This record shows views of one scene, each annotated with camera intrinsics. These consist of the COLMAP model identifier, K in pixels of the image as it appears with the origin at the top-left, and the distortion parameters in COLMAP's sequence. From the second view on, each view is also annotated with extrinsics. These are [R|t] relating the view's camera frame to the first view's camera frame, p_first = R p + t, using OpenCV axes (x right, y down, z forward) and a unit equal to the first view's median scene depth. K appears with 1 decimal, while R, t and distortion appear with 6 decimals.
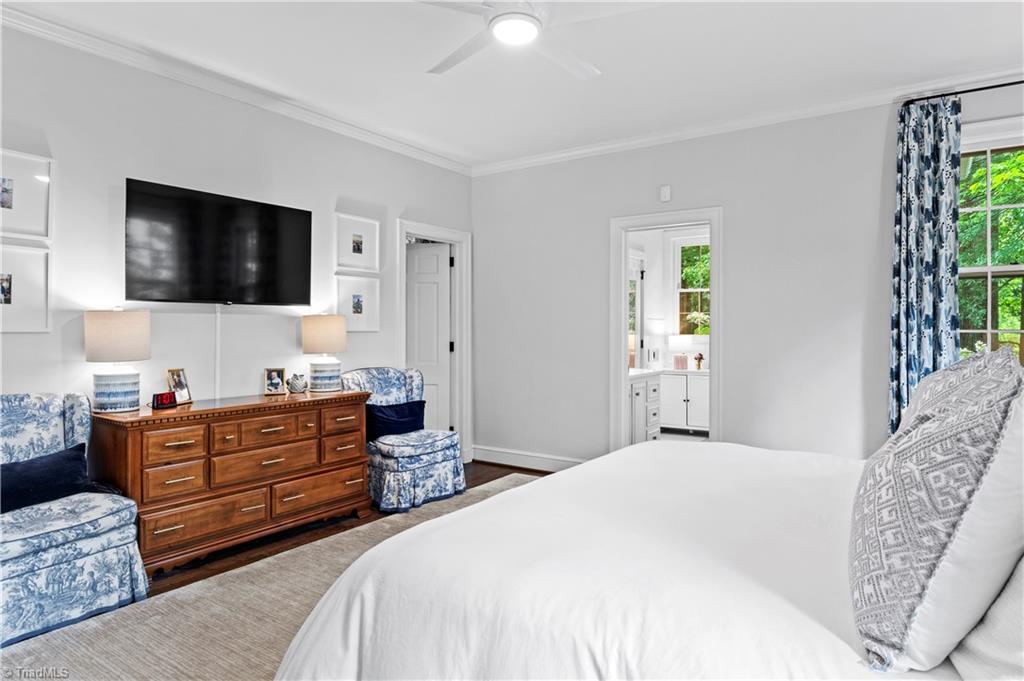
lens RADIAL K [[609.4, 0, 512.7], [0, 609.4, 334.4], [0, 0, 1]] dist [-0.000283, -0.001085]
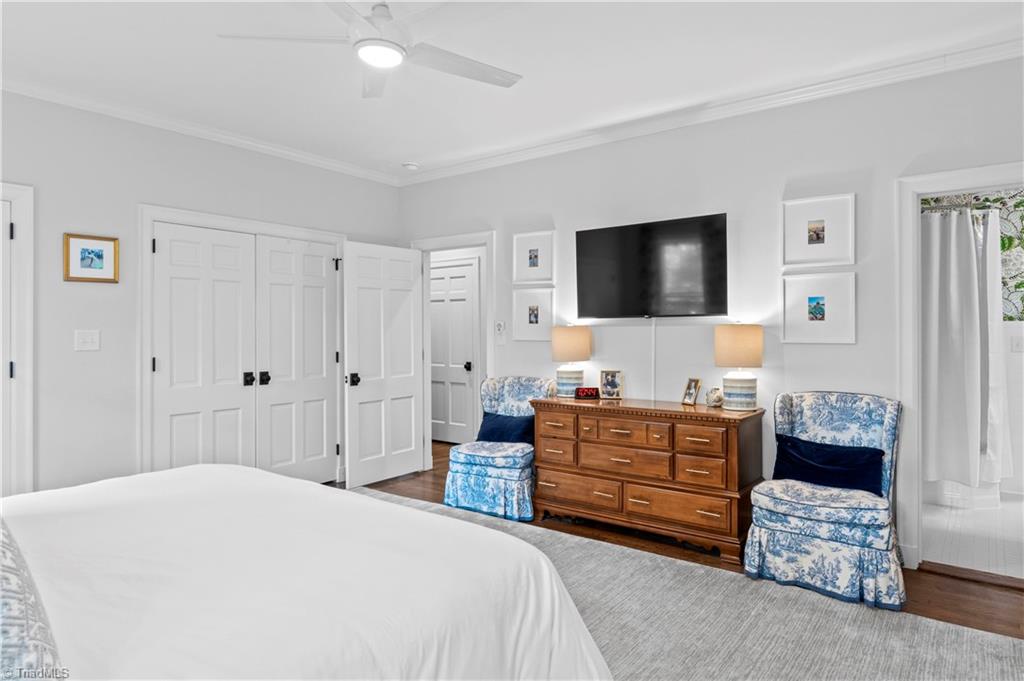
lens RADIAL K [[554.3, 0, 512.0], [0, 554.3, 340.5], [0, 0, 1]] dist [-0.000037, 0.000136]
pose [[0.004247, 0.009674, -0.999944, 0.551411], [-0.009910, 0.999905, 0.009631, -0.014046], [0.999942, 0.009869, 0.004342, 0.728470]]
